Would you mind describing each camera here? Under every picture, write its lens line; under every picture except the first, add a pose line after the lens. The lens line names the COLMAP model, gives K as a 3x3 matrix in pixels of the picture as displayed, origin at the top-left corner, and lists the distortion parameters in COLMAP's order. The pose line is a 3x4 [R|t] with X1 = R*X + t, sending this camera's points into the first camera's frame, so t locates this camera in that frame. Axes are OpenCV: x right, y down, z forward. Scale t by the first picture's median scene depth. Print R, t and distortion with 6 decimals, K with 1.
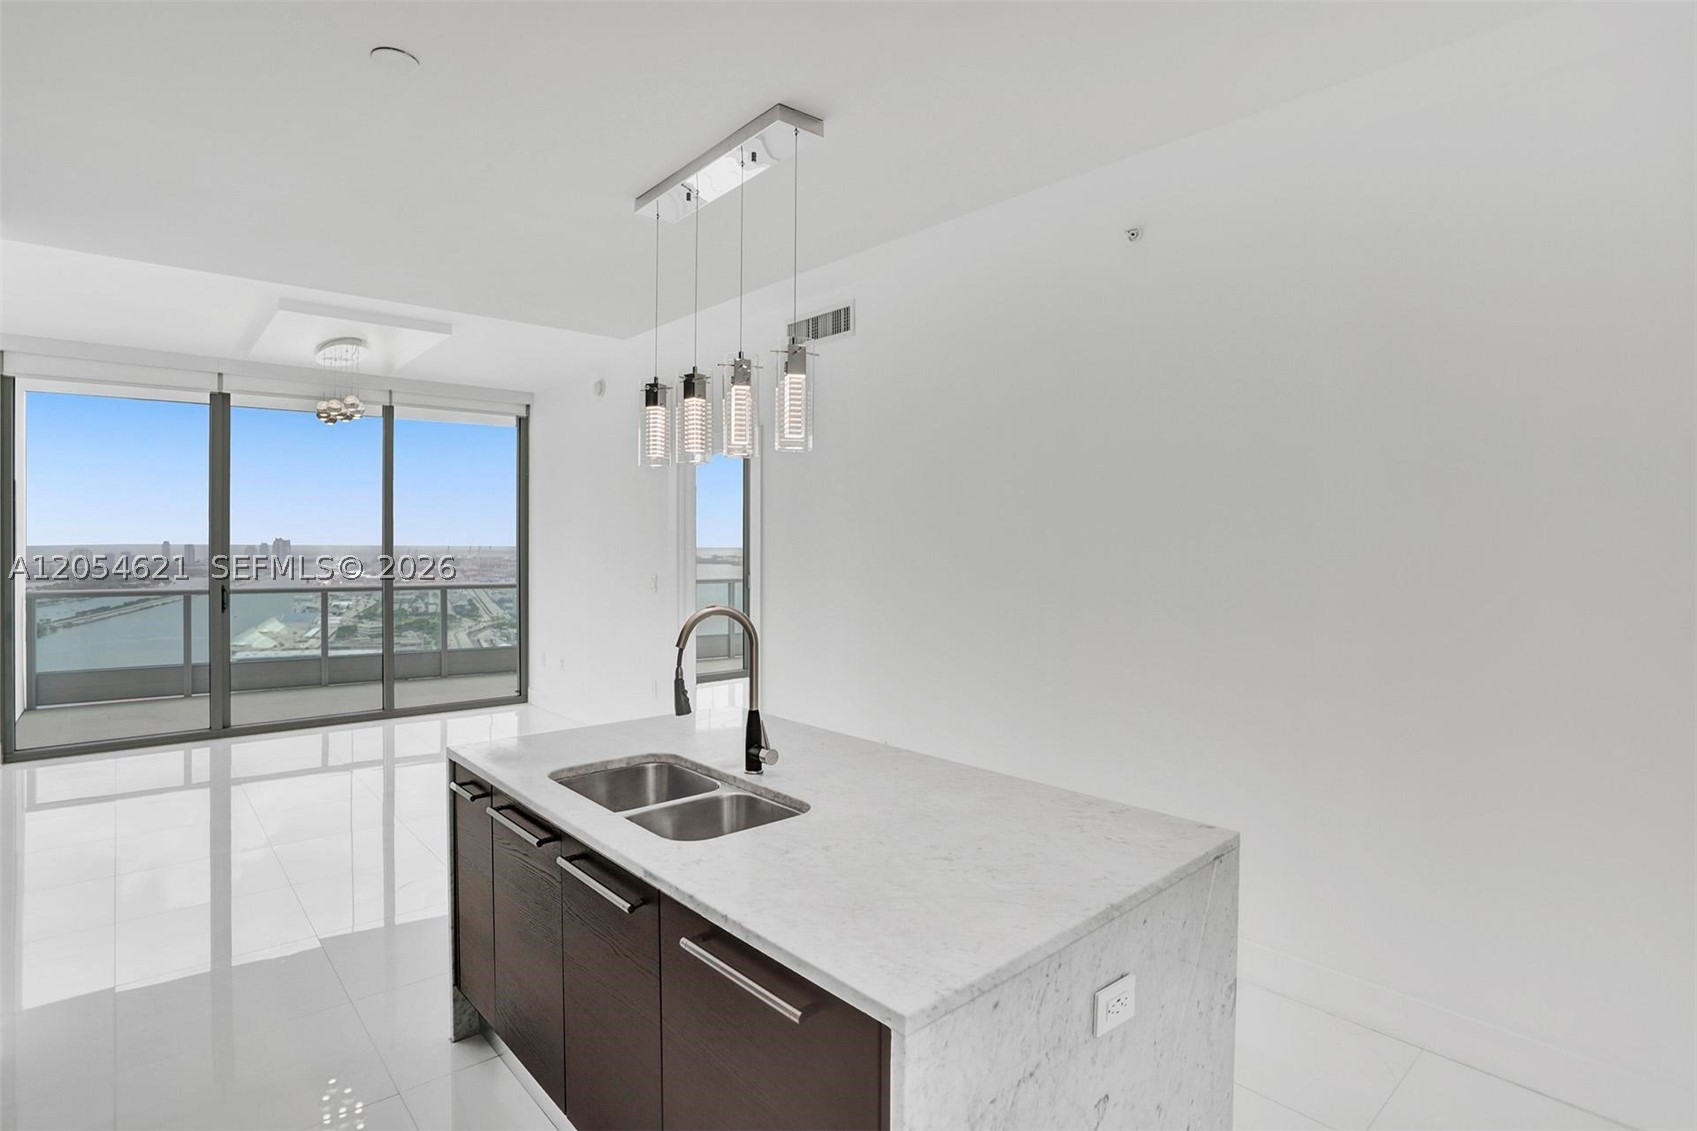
lens RADIAL K [[857.7, 0, 835.6], [0, 857.7, 536.2], [0, 0, 1]] dist [-0.077195, 0.029479]
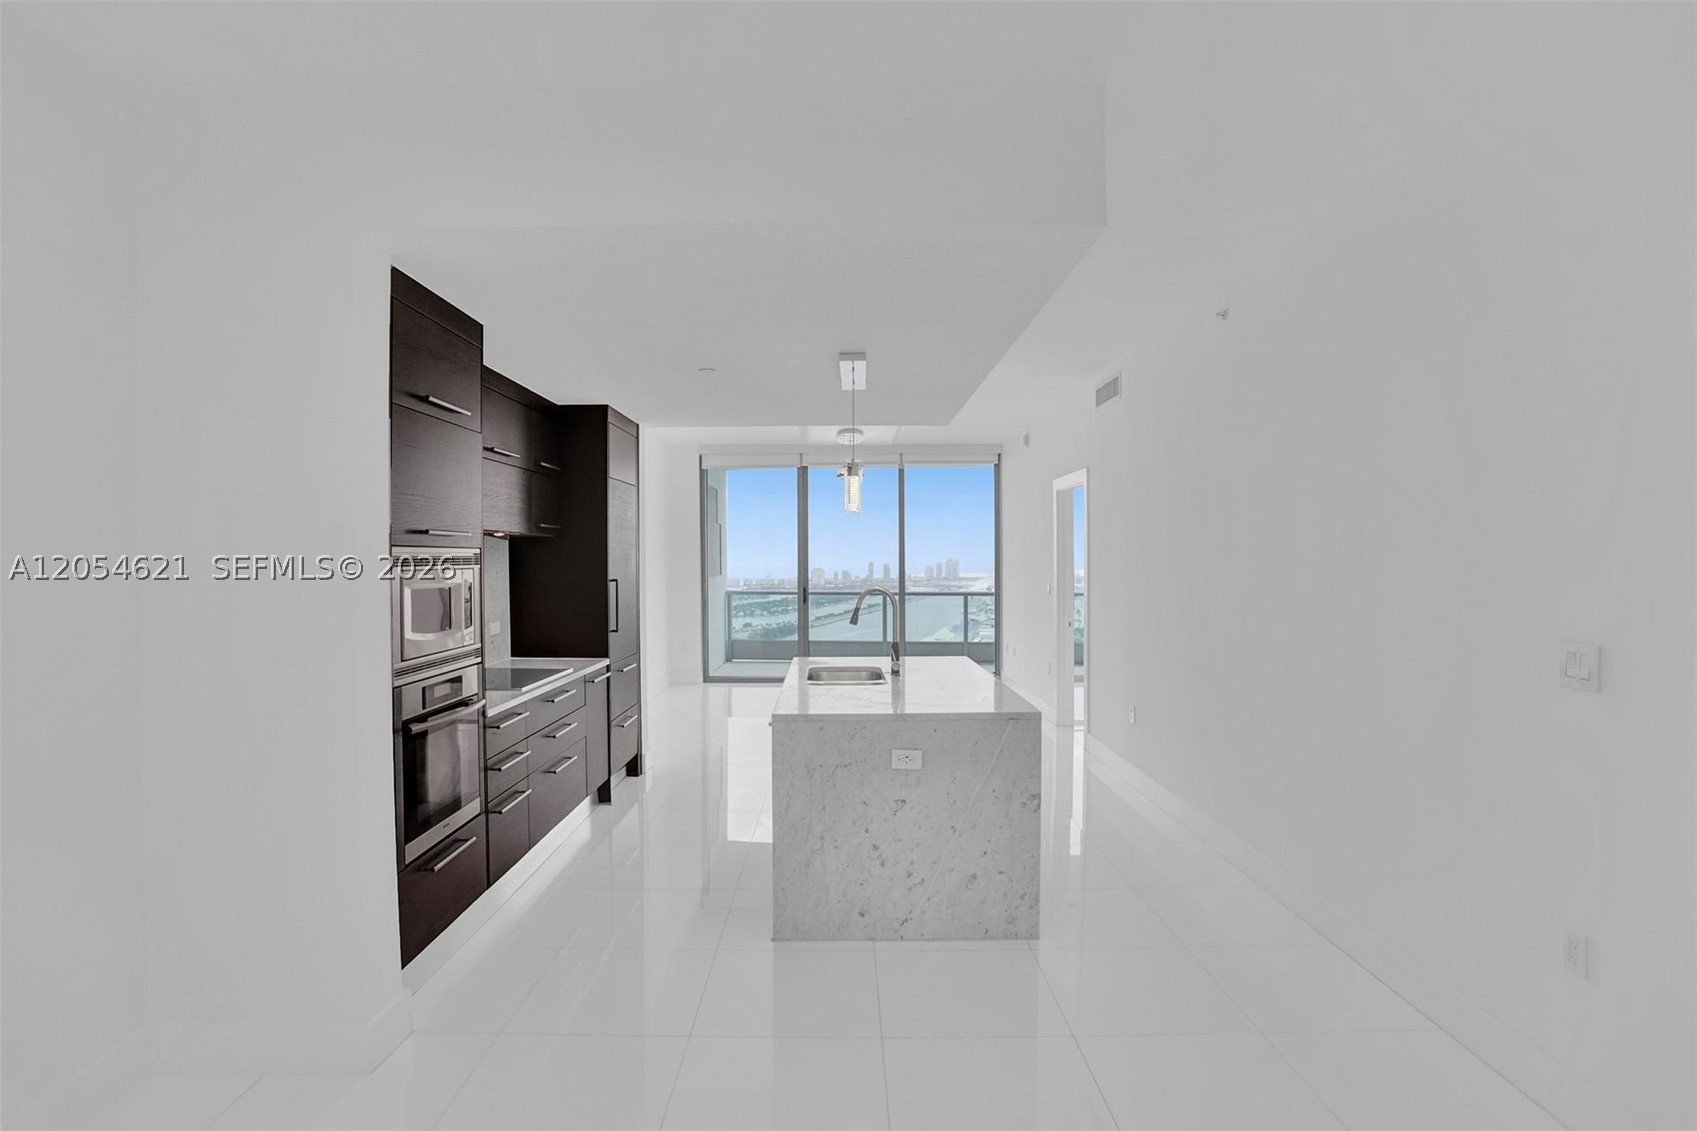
lens RADIAL K [[856.2, 0, 833.4], [0, 856.2, 566.8], [0, 0, 1]] dist [-0.089218, 0.040120]
pose [[0.747931, -0.000698, -0.663776, 0.550772], [0.009306, 0.999912, 0.009435, 0.008045], [0.663711, -0.013234, 0.747872, -0.267111]]
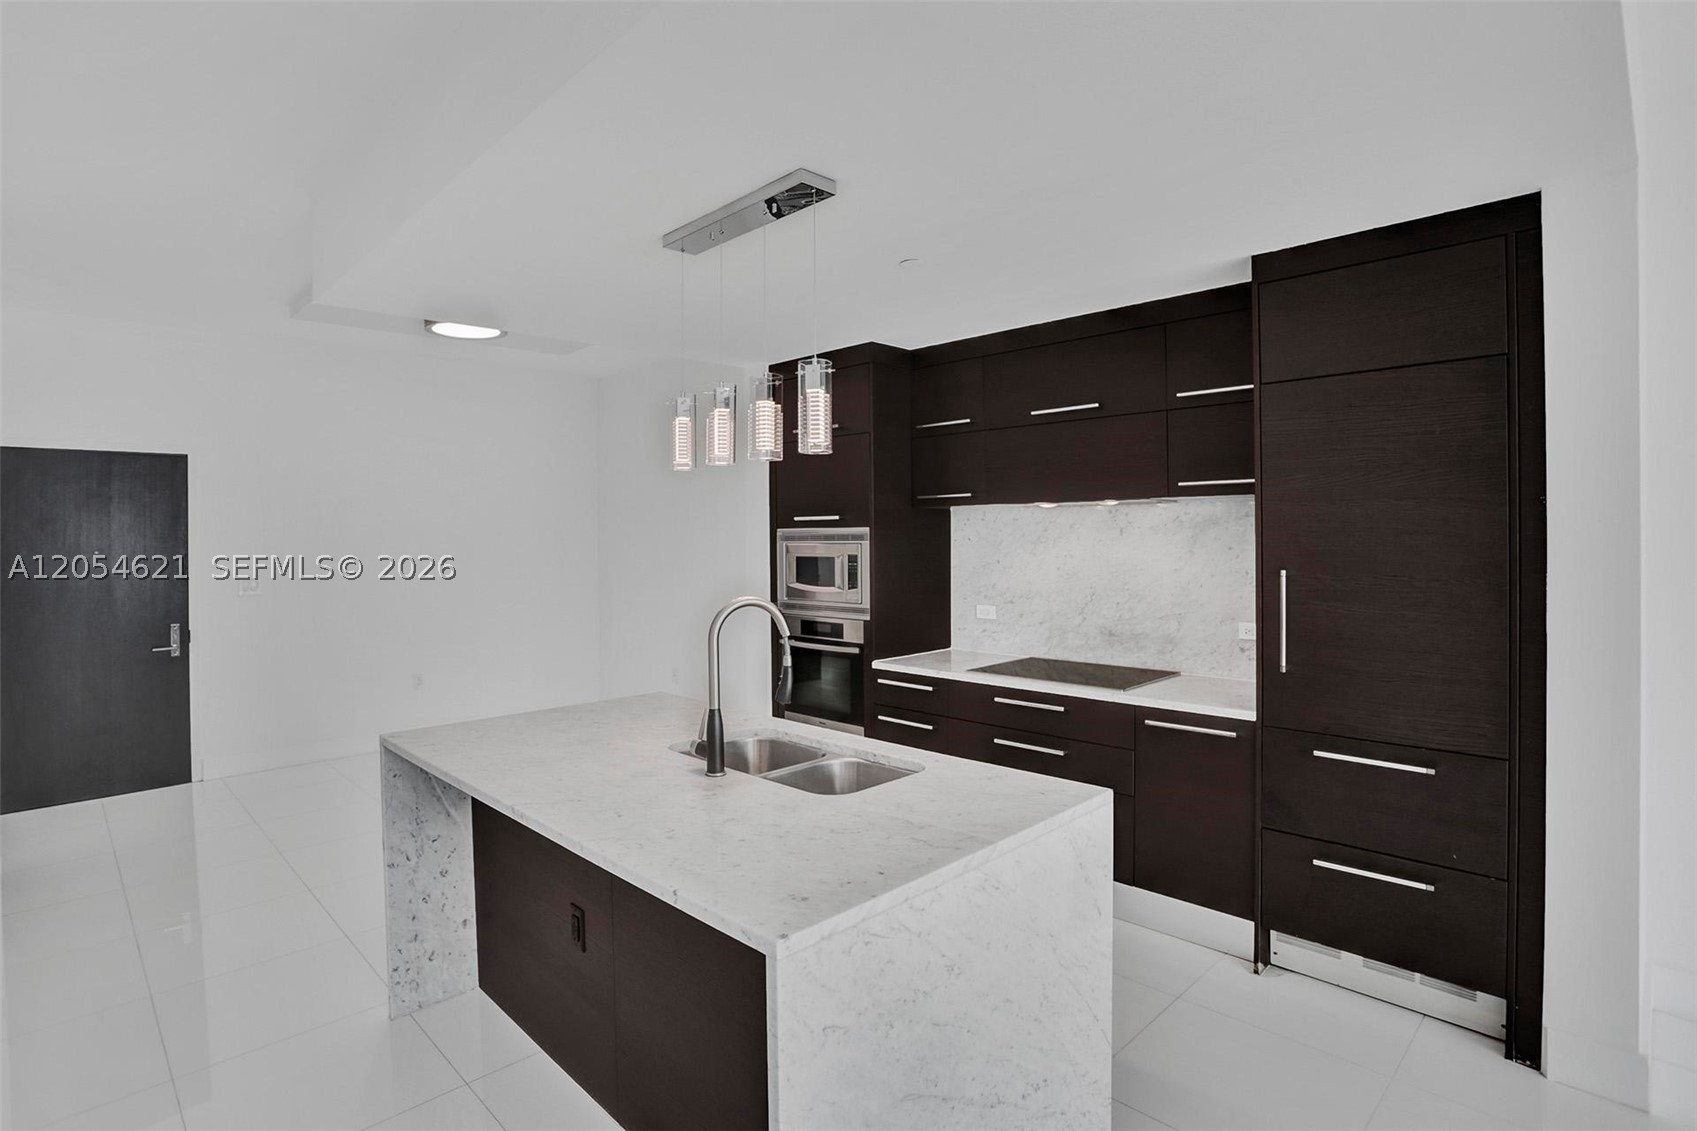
lens RADIAL K [[849.7, 0, 817.7], [0, 849.7, 534.3], [0, 0, 1]] dist [-0.080362, 0.032254]
pose [[-0.998911, 0.004035, -0.046473, -0.080721], [0.004340, 0.999970, -0.006452, 0.009289], [0.046446, -0.006647, -0.998899, 1.000851]]
